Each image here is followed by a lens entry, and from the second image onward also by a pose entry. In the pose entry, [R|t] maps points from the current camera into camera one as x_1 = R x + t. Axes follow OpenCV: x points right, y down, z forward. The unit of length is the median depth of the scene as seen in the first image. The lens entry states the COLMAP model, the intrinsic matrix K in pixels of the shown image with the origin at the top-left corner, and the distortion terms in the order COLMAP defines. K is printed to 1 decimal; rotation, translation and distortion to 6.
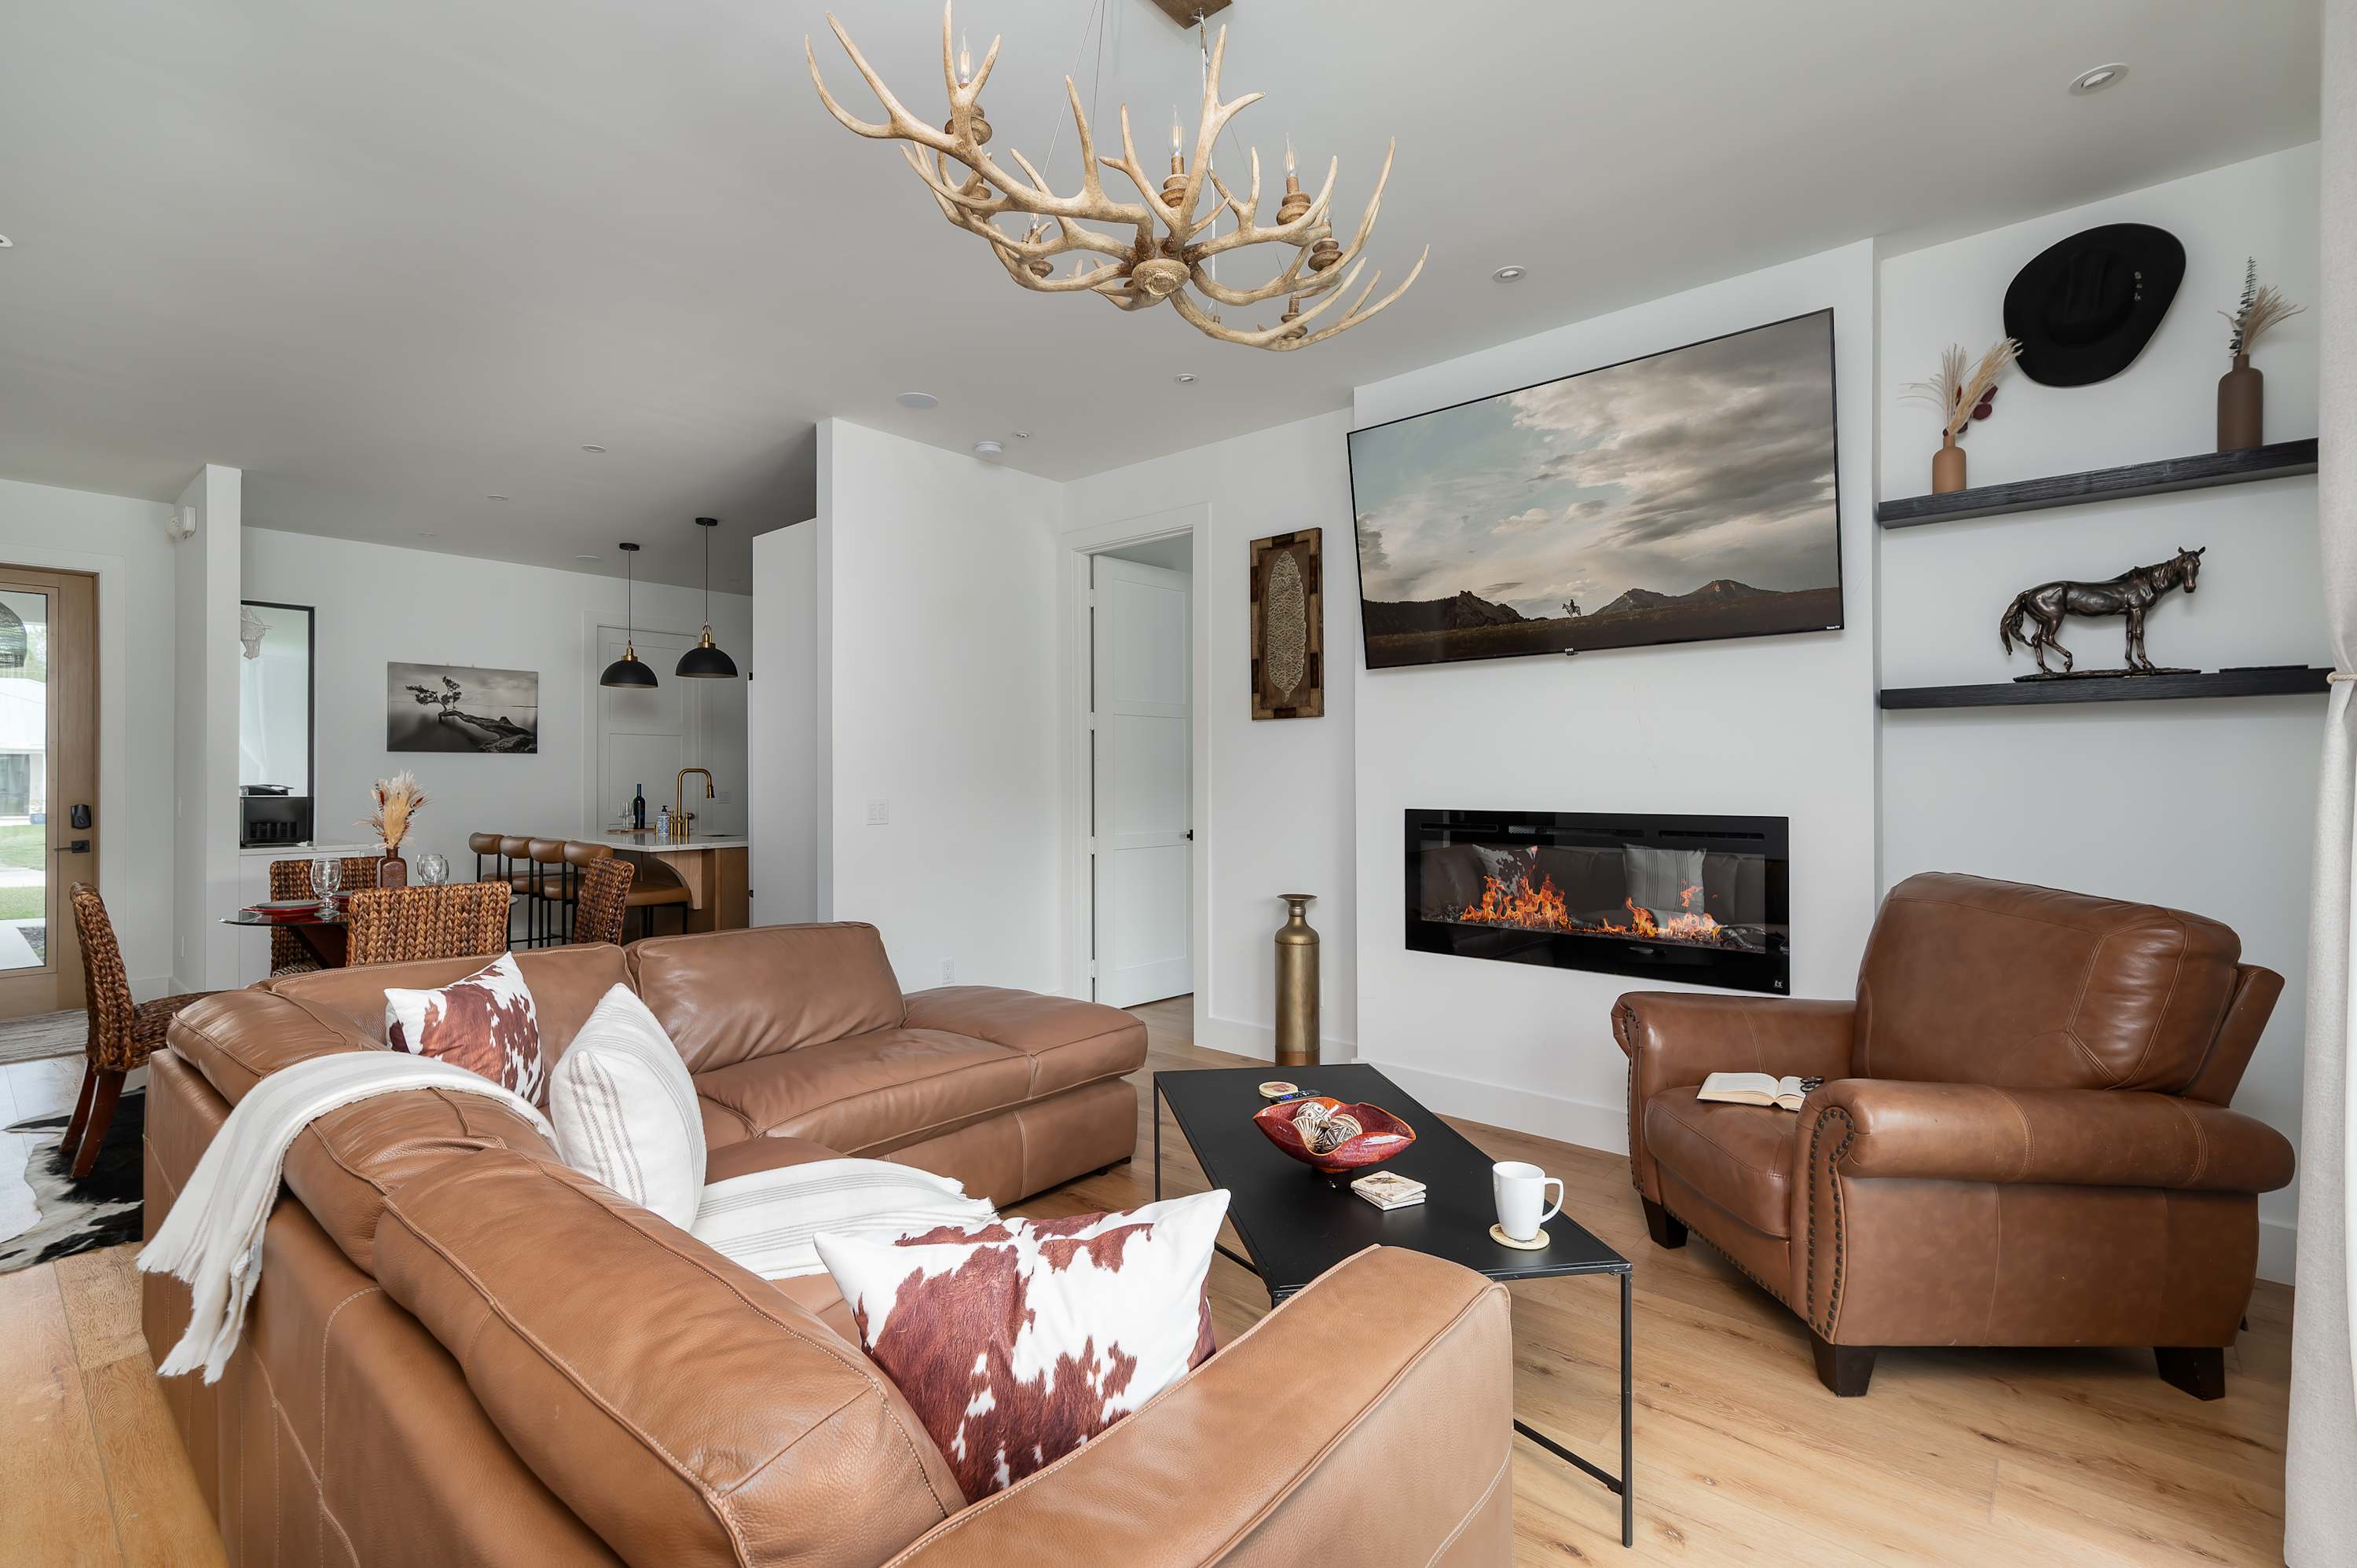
lens RADIAL K [[1077.4, 0, 1173.3], [0, 1077.4, 780.4], [0, 0, 1]] dist [-0.011344, 0.001596]
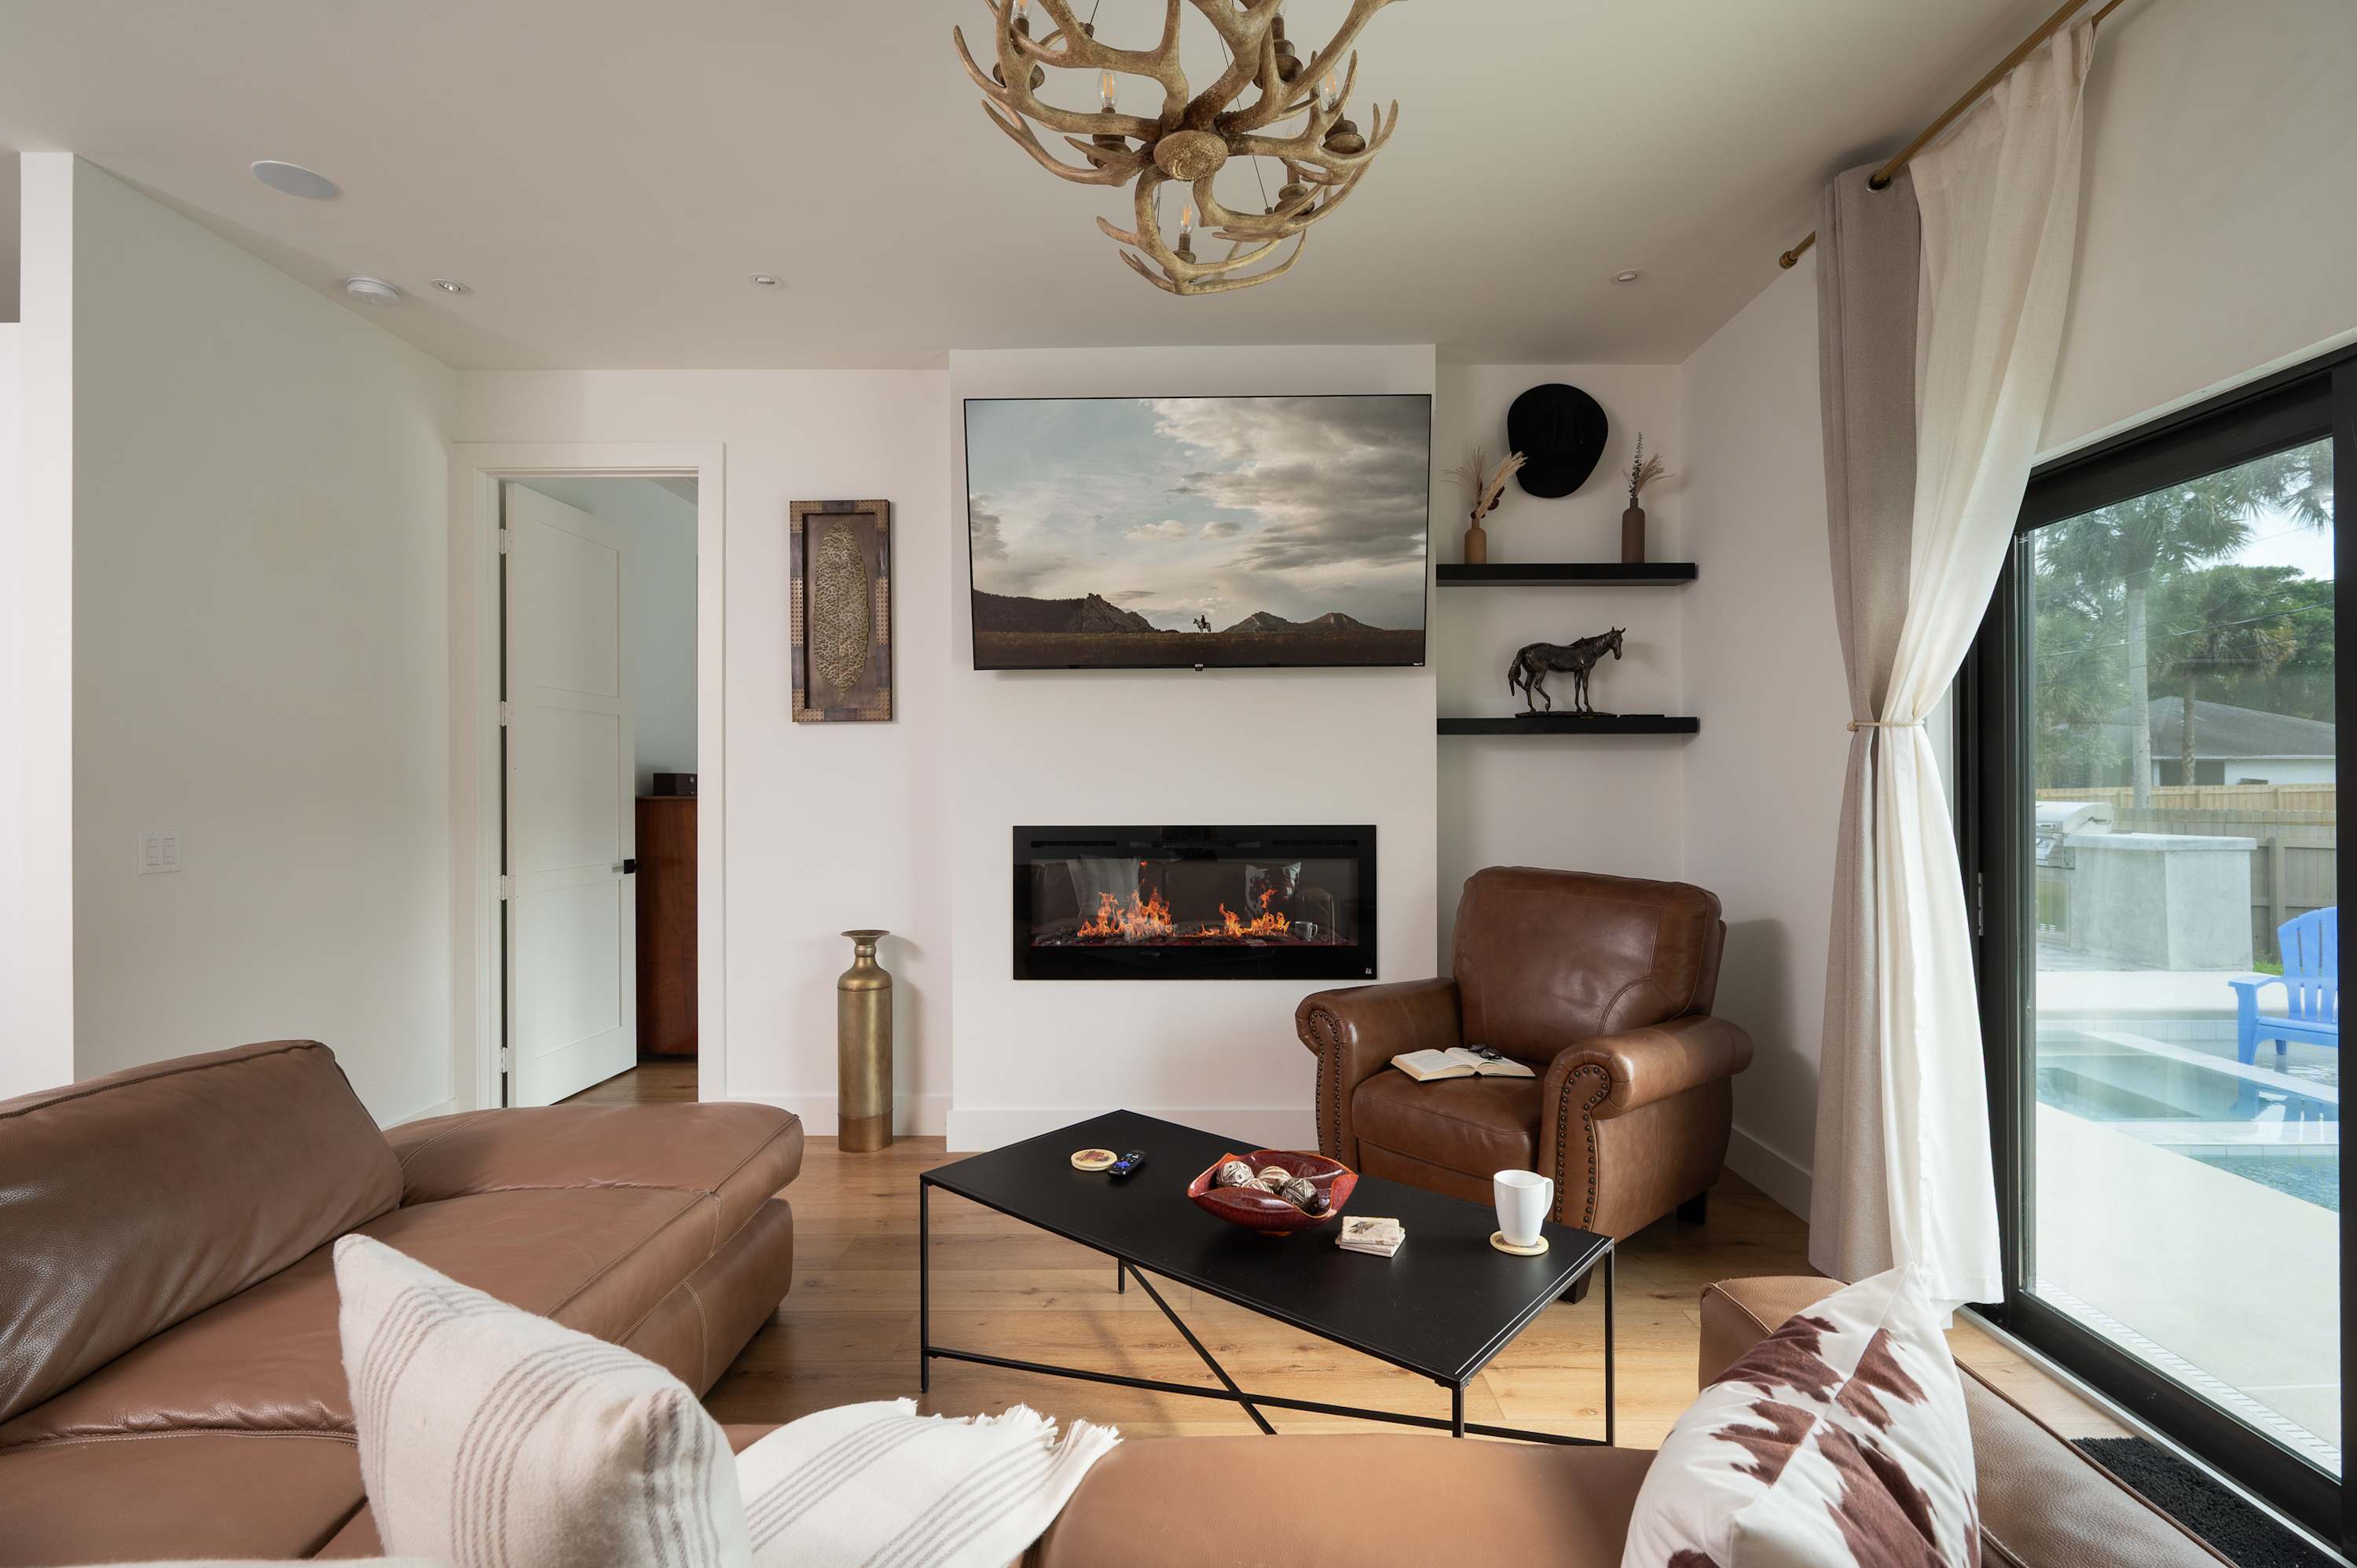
lens RADIAL K [[1077.4, 0, 1179.6], [0, 1077.4, 790.1], [0, 0, 1]] dist [-0.011344, 0.001596]
pose [[0.743200, 0.002775, 0.669064, -0.341900], [0.003365, 0.999963, -0.007886, 0.005098], [-0.669061, 0.008113, 0.743163, 0.270598]]
